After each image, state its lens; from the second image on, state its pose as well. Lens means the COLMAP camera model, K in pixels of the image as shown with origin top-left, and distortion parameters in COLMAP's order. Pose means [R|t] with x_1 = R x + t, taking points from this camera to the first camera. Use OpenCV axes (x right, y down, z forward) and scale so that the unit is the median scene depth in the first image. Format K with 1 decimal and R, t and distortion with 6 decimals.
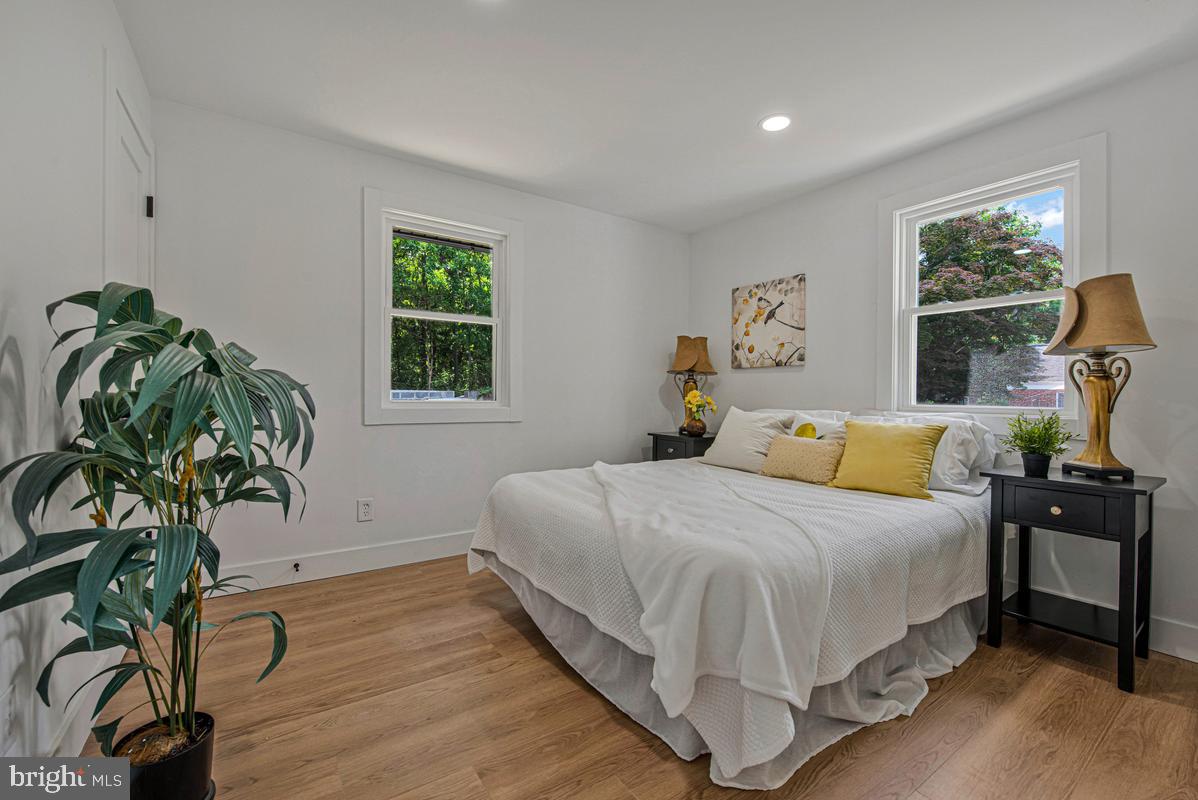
lens RADIAL K [[491.3, 0, 596.6], [0, 491.3, 395.2], [0, 0, 1]] dist [-0.012807, -0.001874]
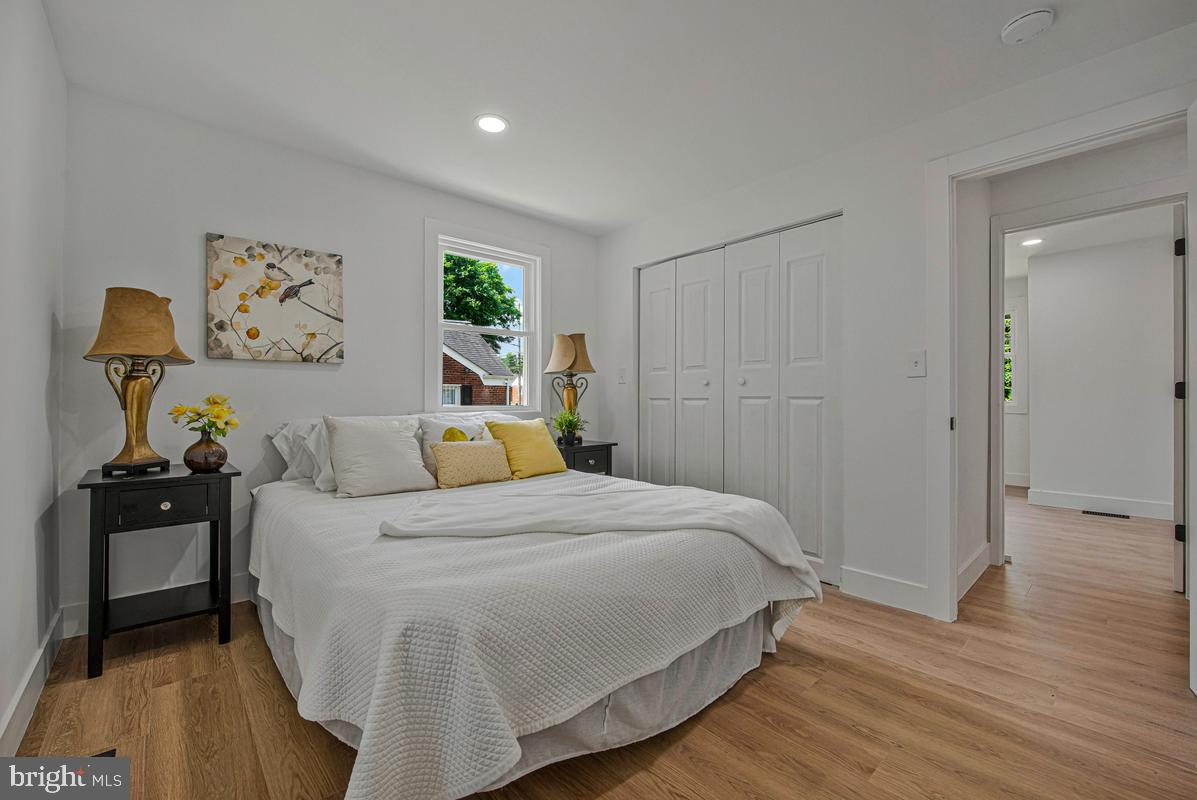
lens RADIAL K [[490.9, 0, 581.2], [0, 490.9, 400.4], [0, 0, 1]] dist [-0.012807, -0.001874]
pose [[-0.103728, -0.016749, 0.994465, -0.435779], [-0.000610, 0.999859, 0.016776, -0.011104], [-0.994605, 0.001134, -0.103724, 0.630541]]
